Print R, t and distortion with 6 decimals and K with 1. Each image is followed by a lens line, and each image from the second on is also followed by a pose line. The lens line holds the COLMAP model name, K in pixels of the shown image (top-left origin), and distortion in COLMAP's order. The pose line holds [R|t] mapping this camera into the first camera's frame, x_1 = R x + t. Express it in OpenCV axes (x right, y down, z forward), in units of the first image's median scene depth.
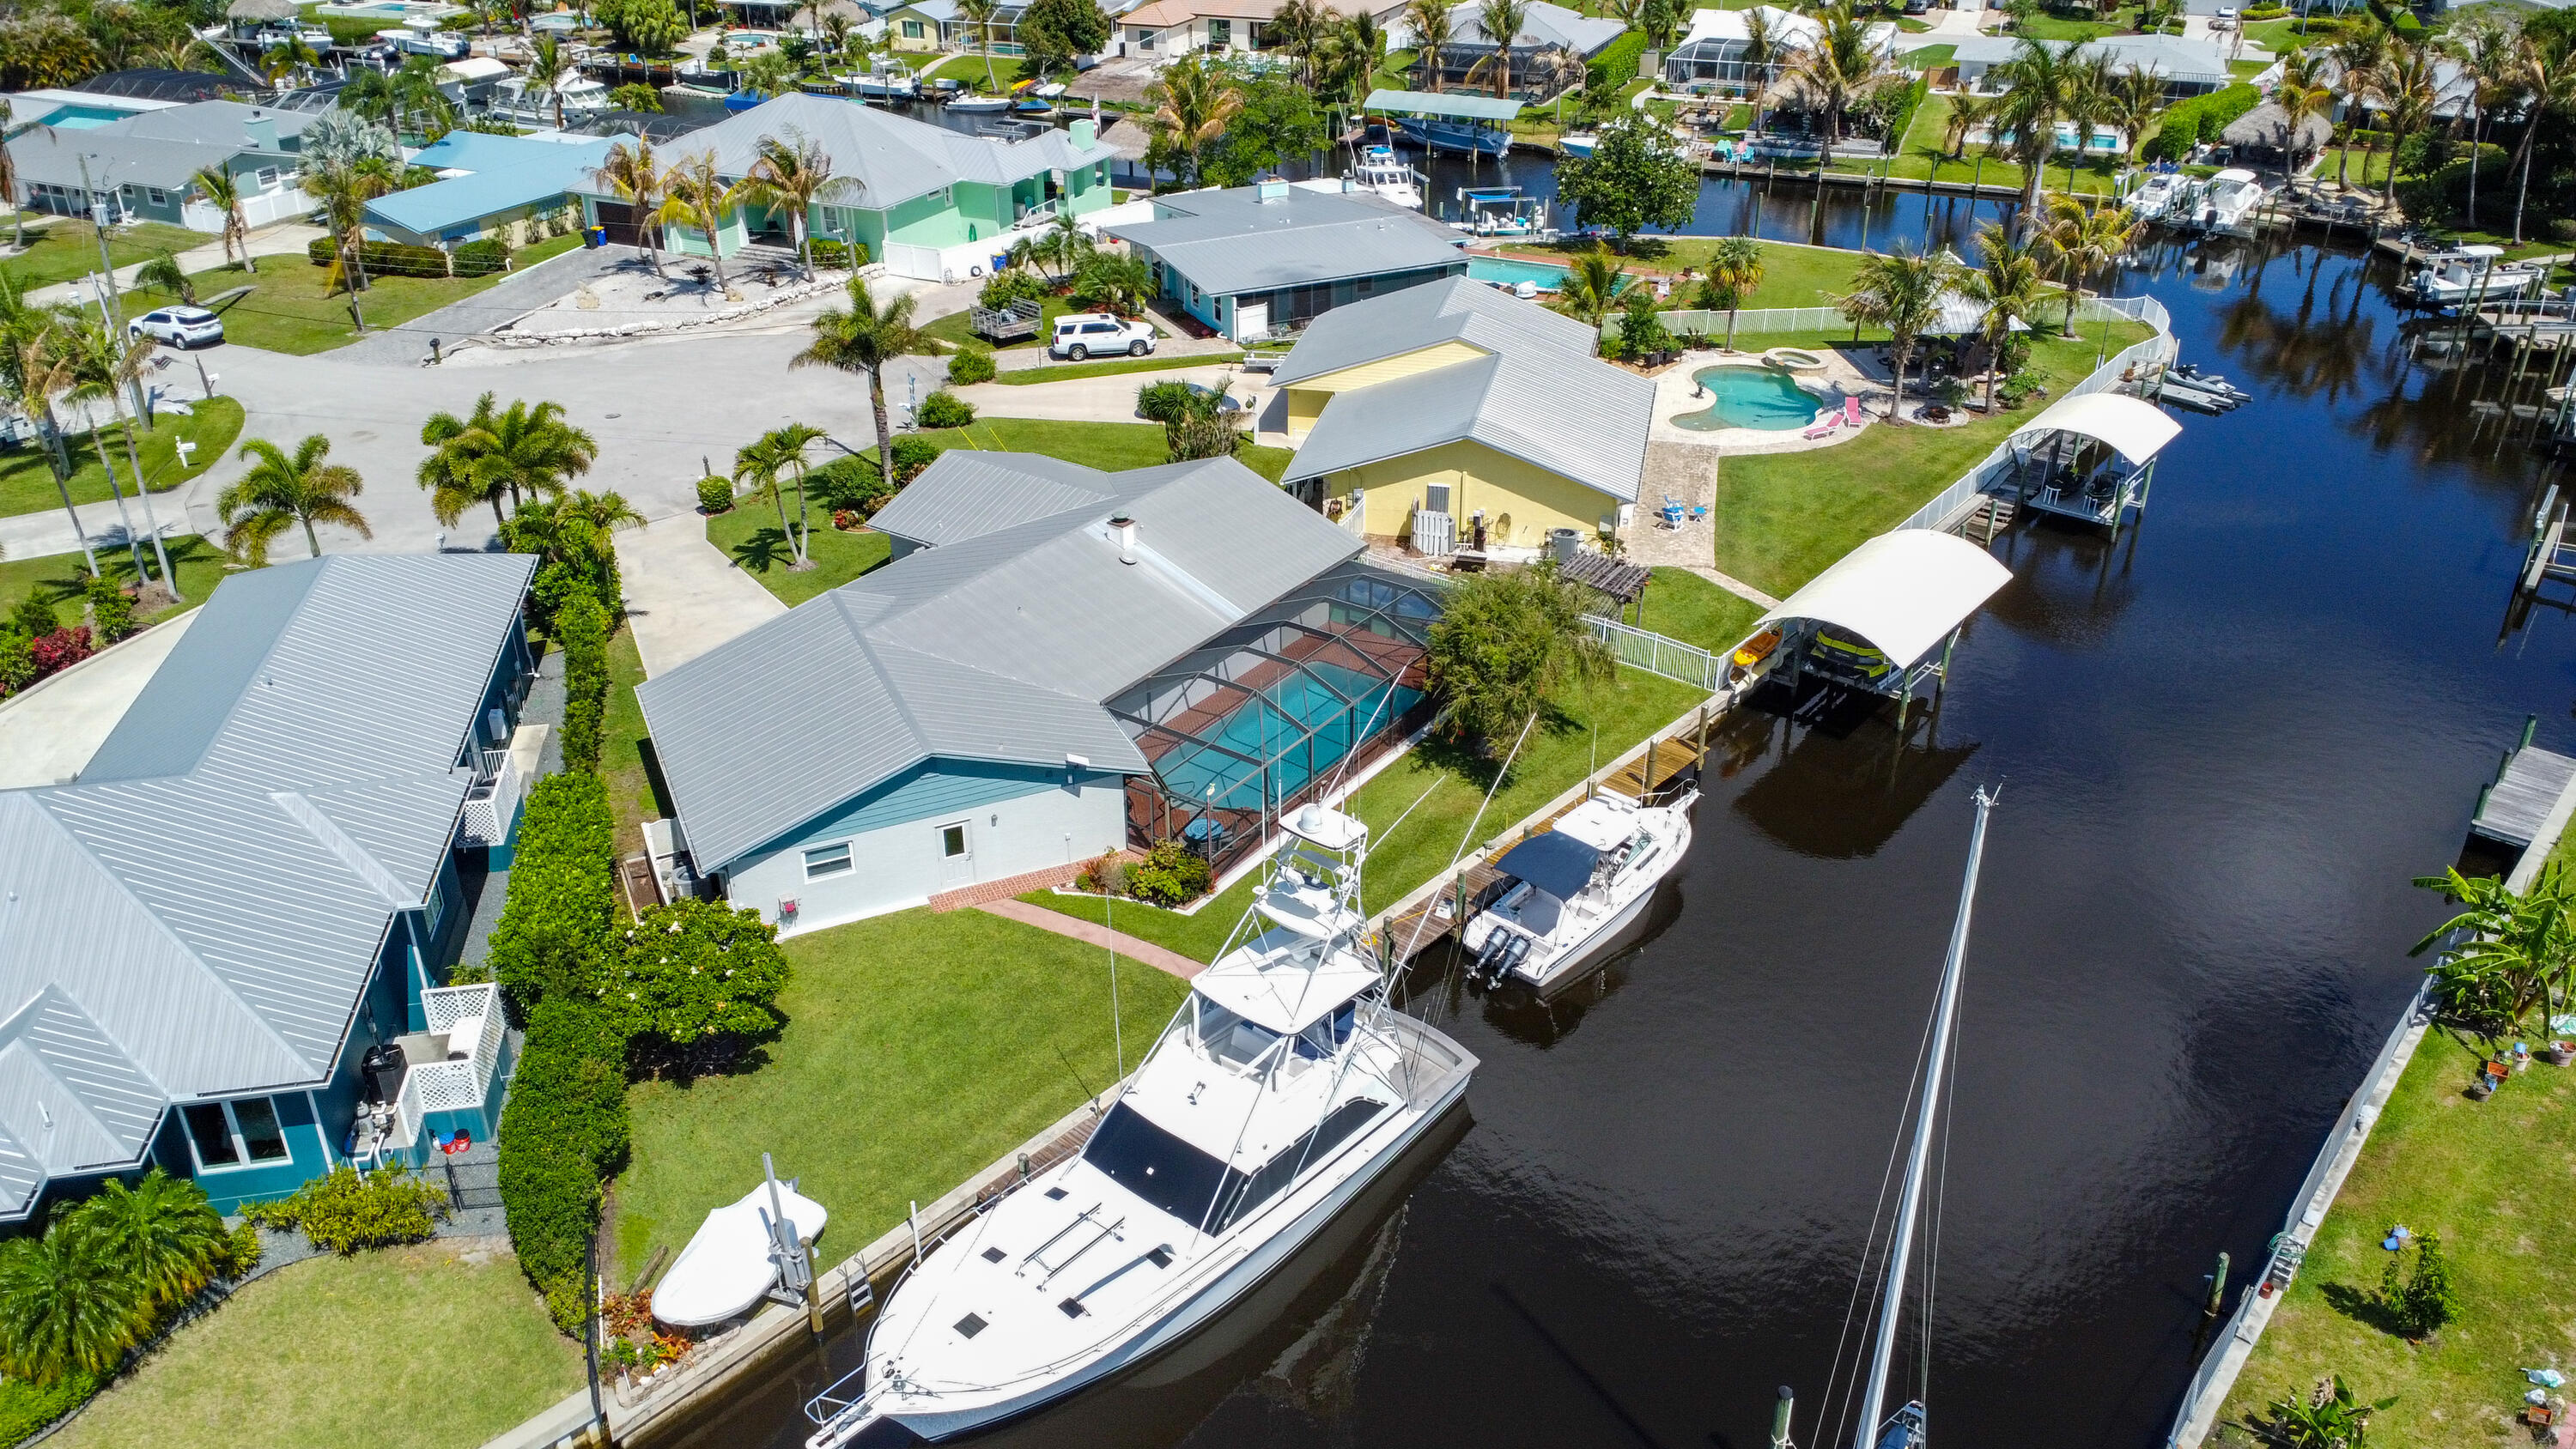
lens RADIAL K [[1926.0, 0, 1288.0], [0, 1926.0, 724.5], [0, 0, 1]] dist [0.008064, -0.003816]
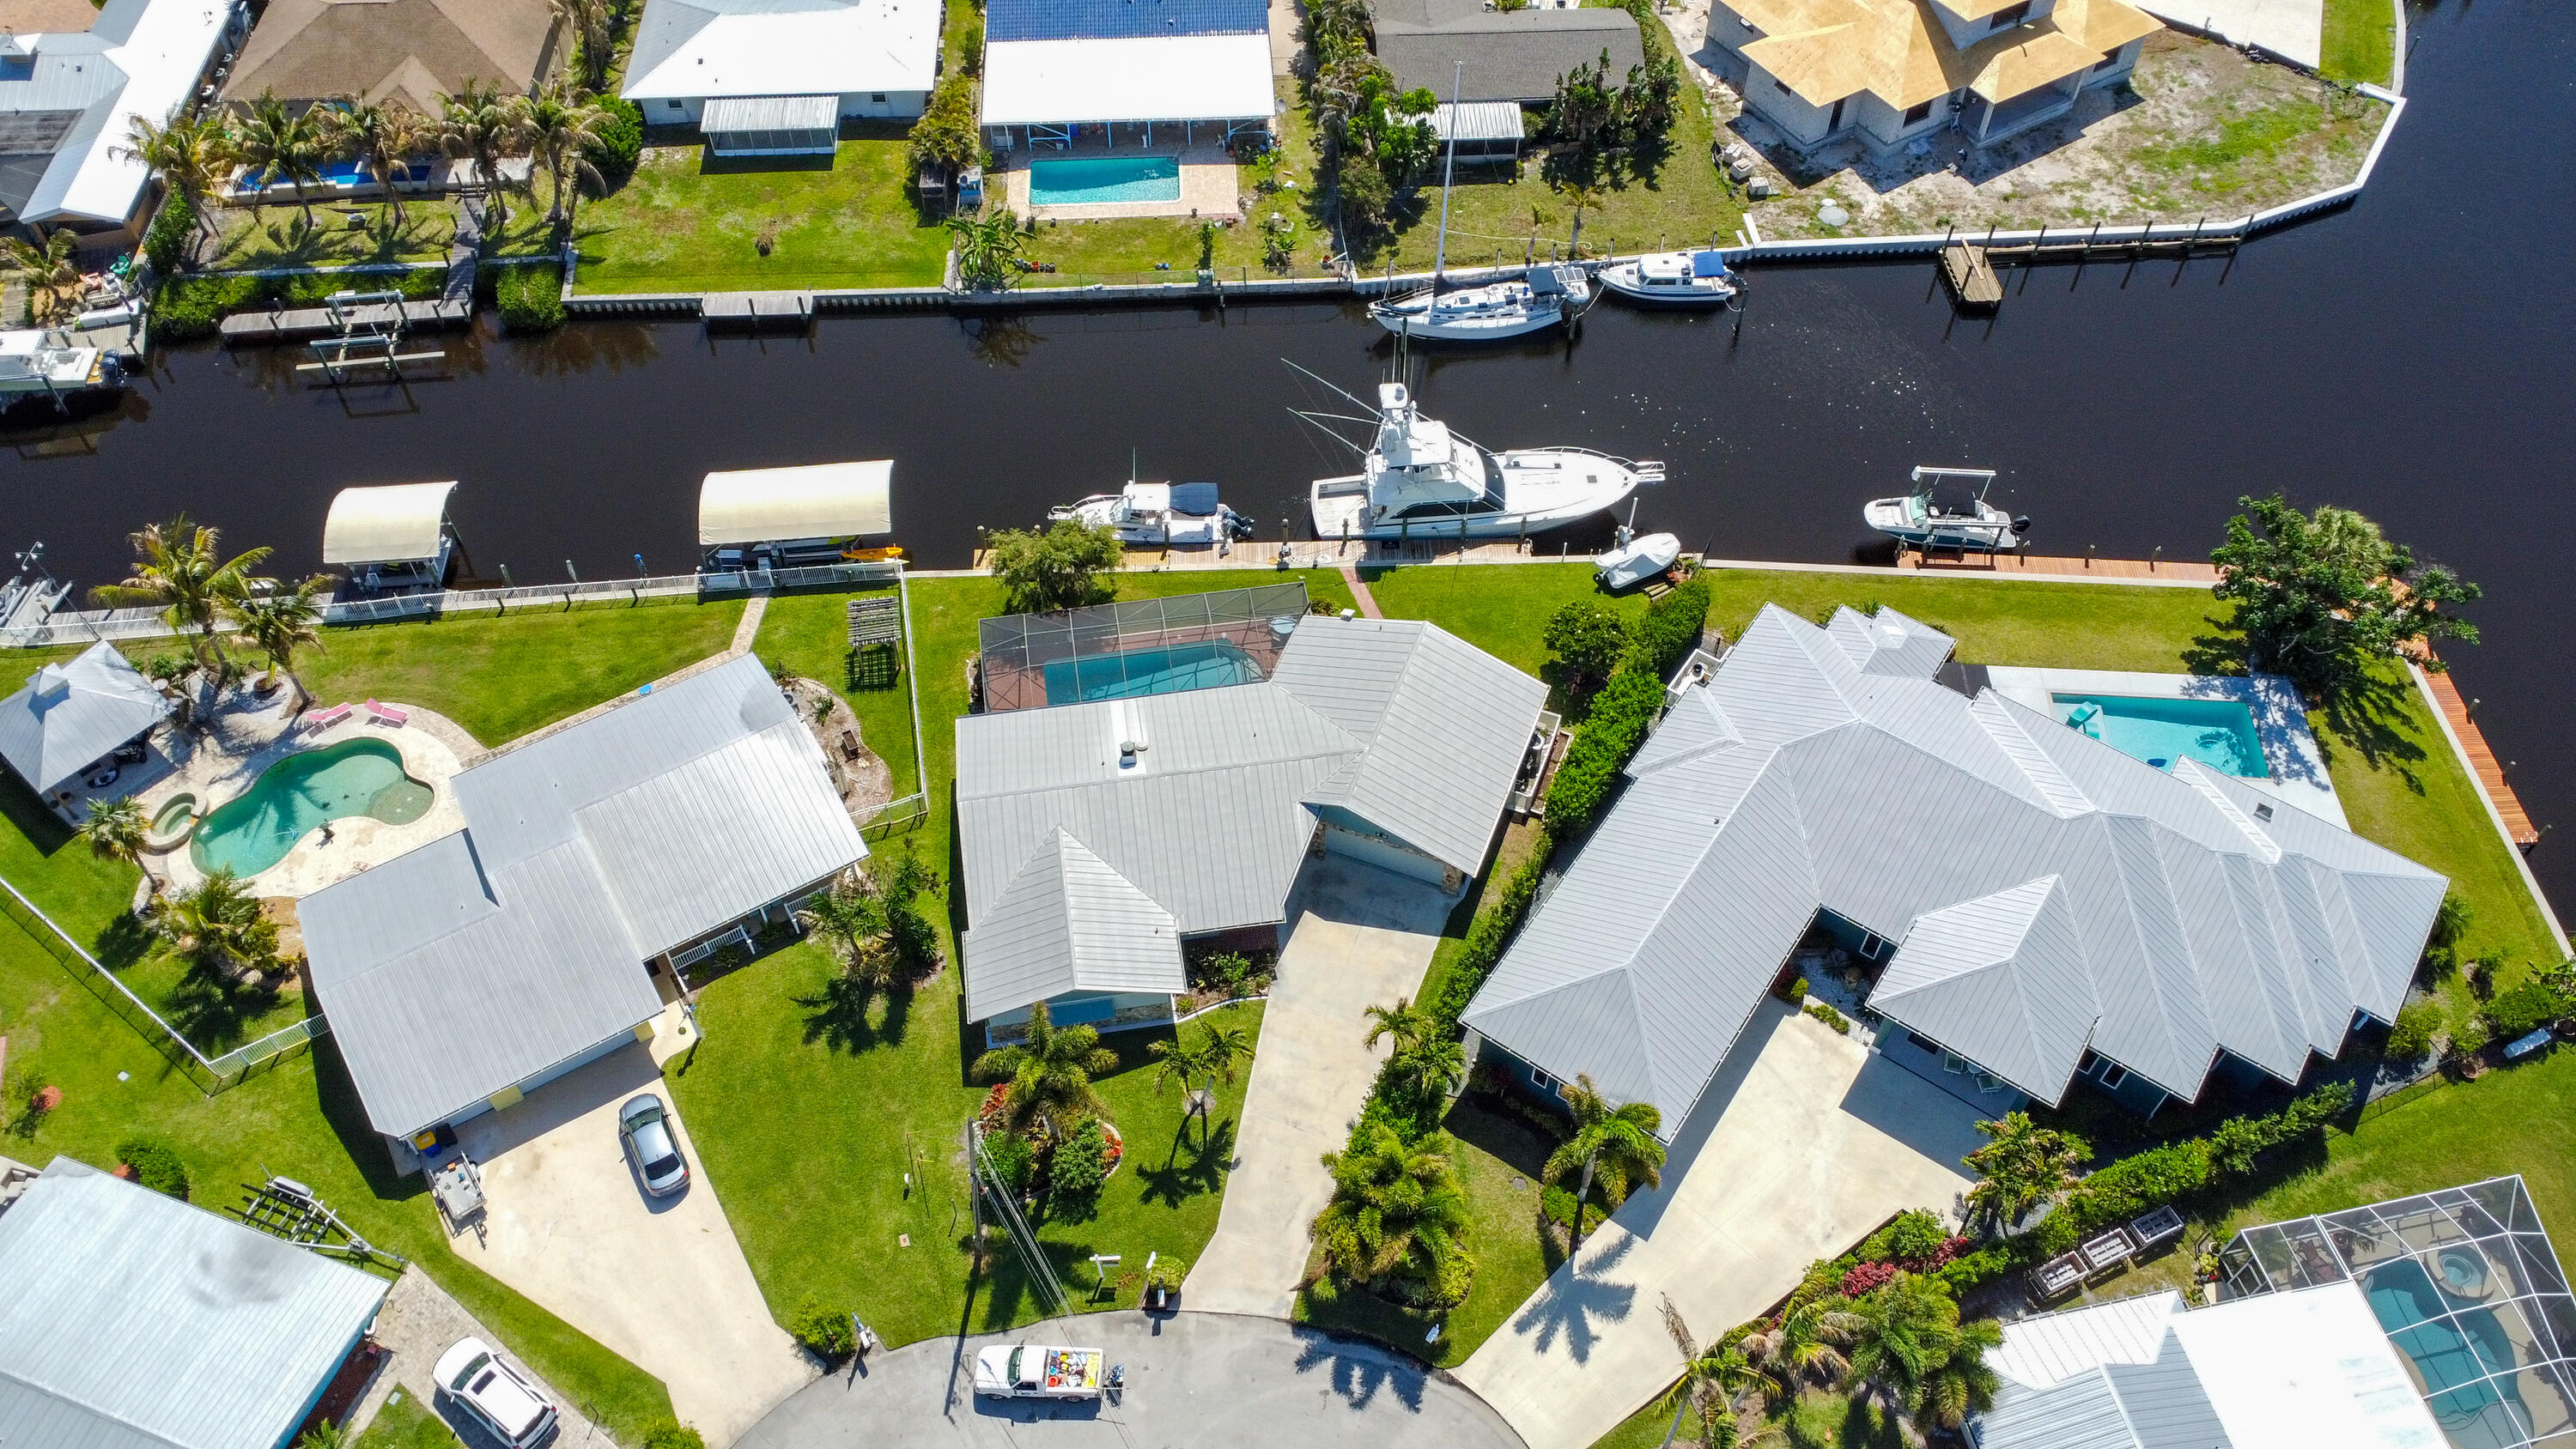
lens RADIAL K [[1926.0, 0, 1288.0], [0, 1926.0, 724.5], [0, 0, 1]] dist [0.008064, -0.003816]
pose [[-0.696870, -0.560366, 0.447618, -0.656914], [0.334247, 0.298443, 0.893986, -1.107336], [-0.634548, 0.772607, -0.020675, 0.826705]]
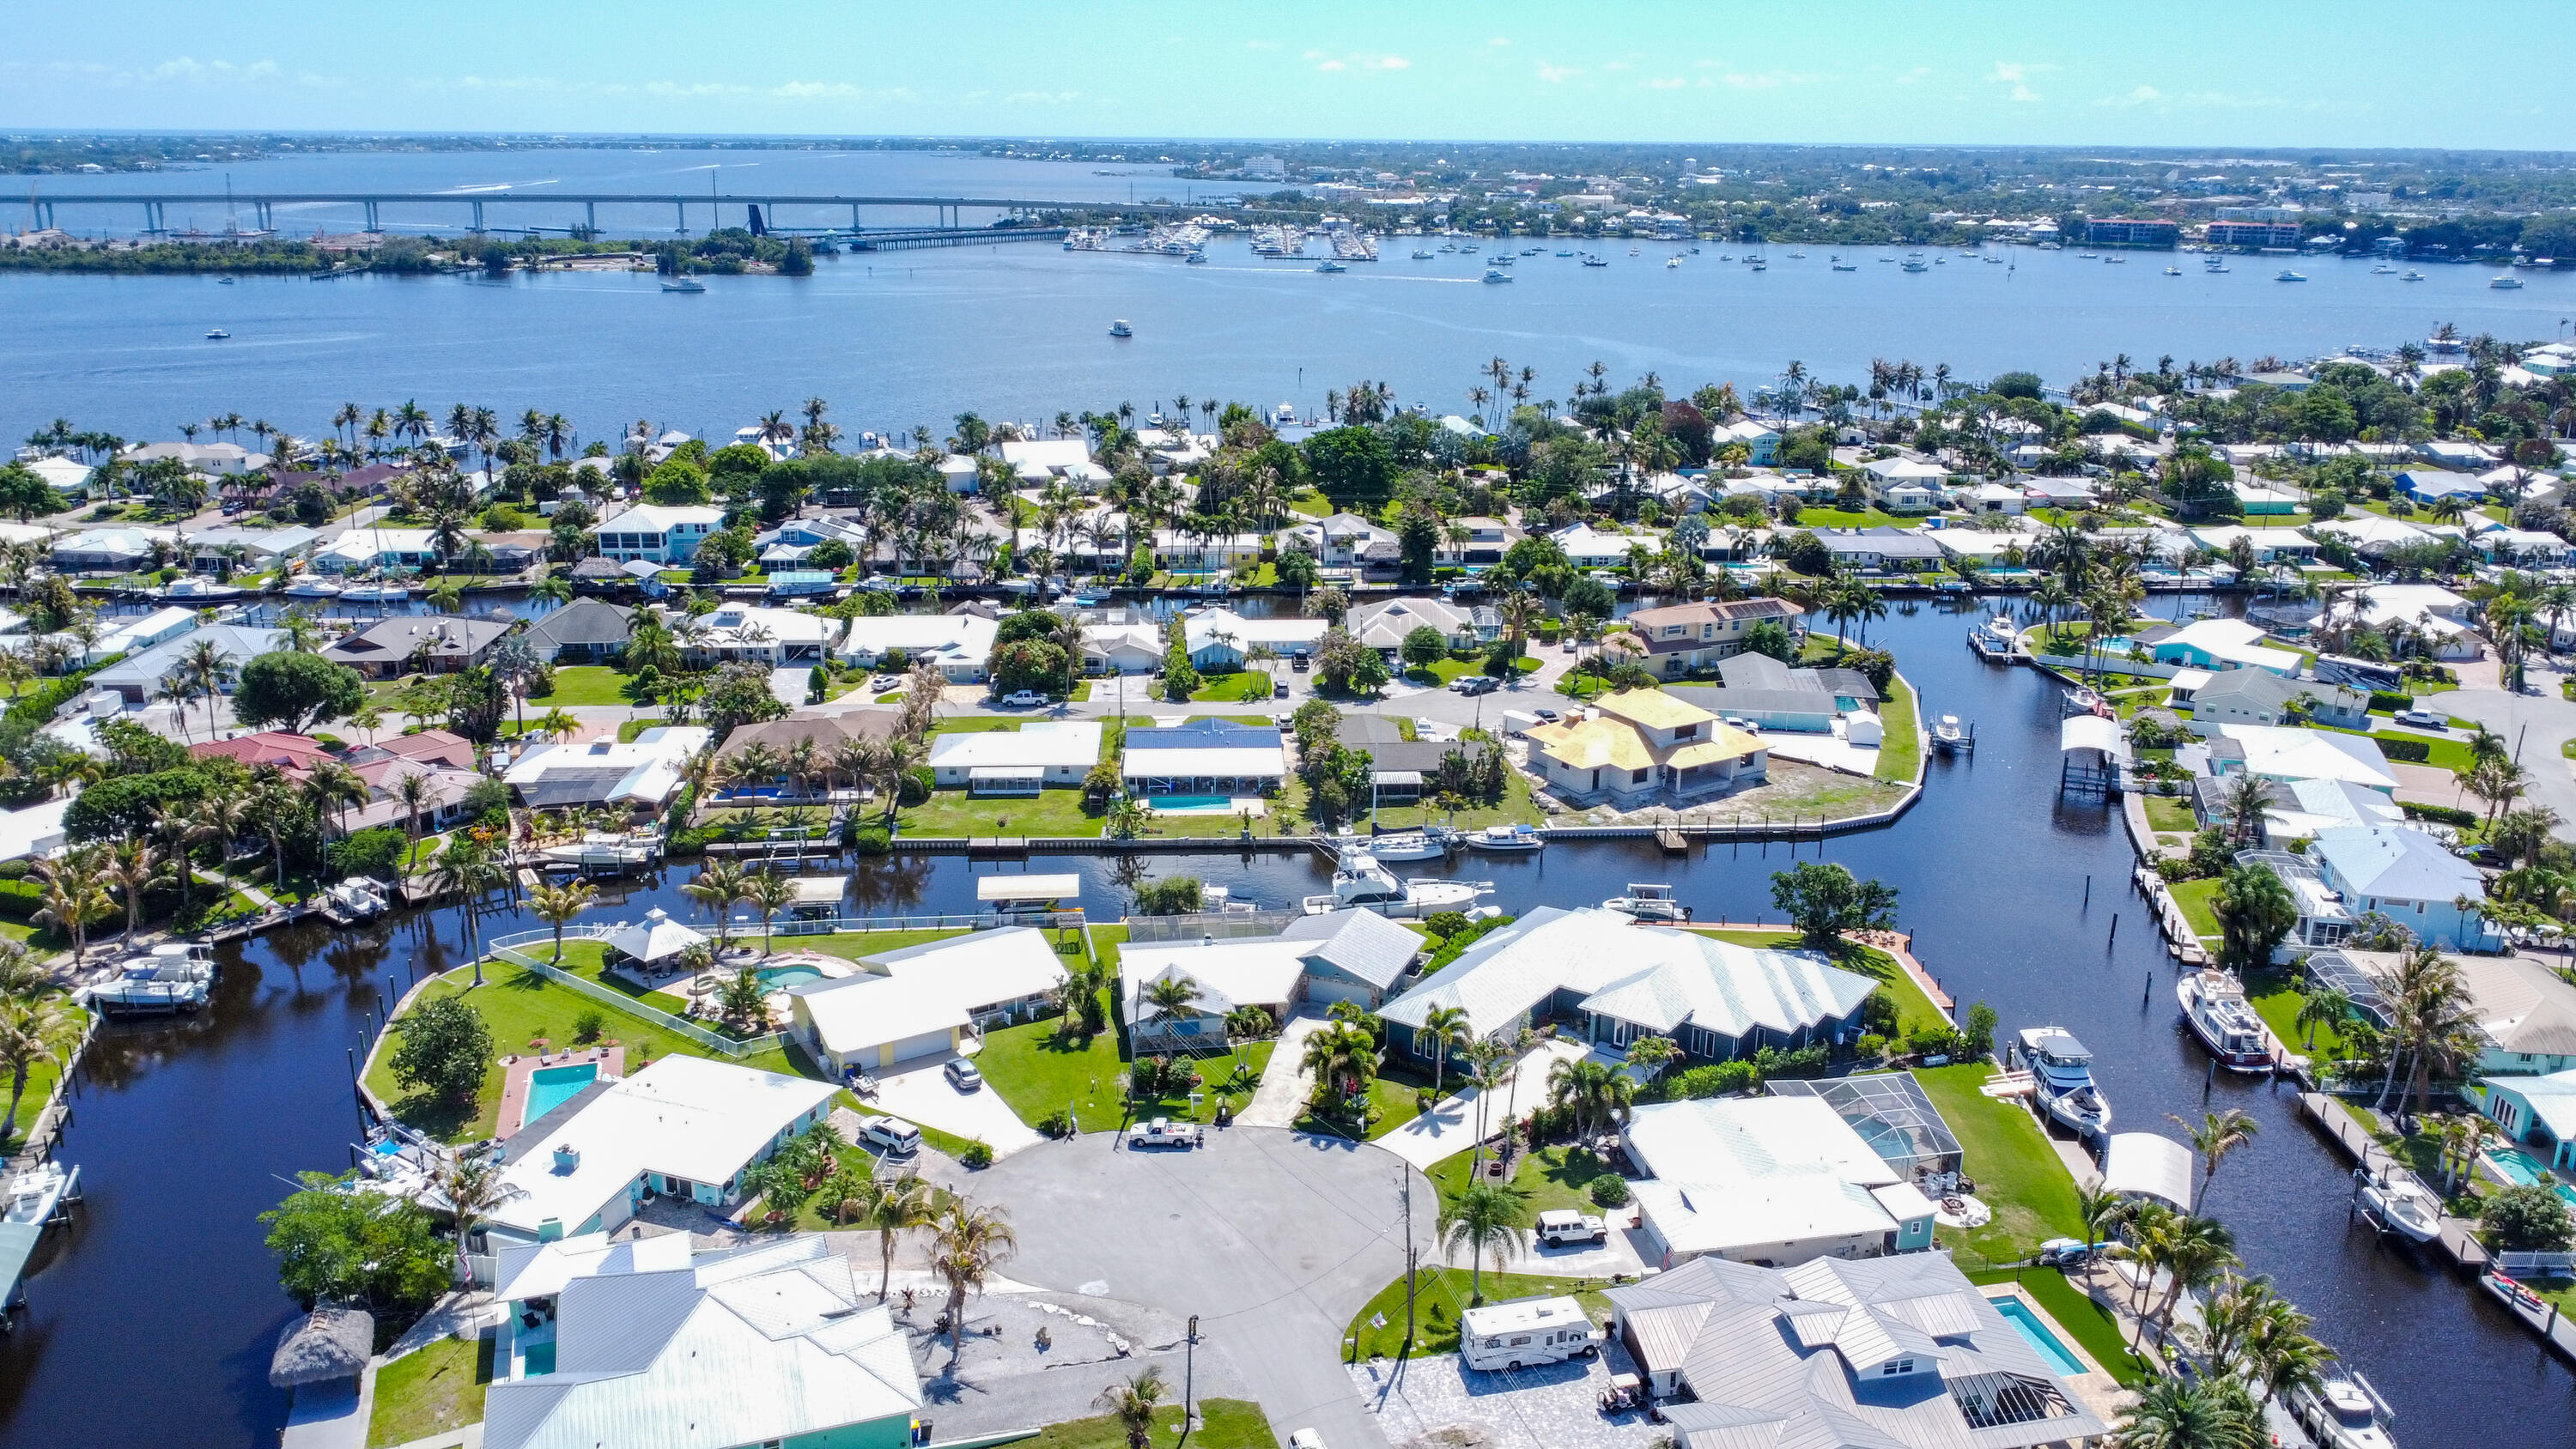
lens RADIAL K [[1926.0, 0, 1288.0], [0, 1926.0, 724.5], [0, 0, 1]] dist [0.008064, -0.003816]
pose [[-0.692304, -0.217095, 0.688176, -1.660505], [0.332630, 0.750302, 0.571318, -1.556041], [-0.640370, 0.624433, -0.447225, 1.680432]]
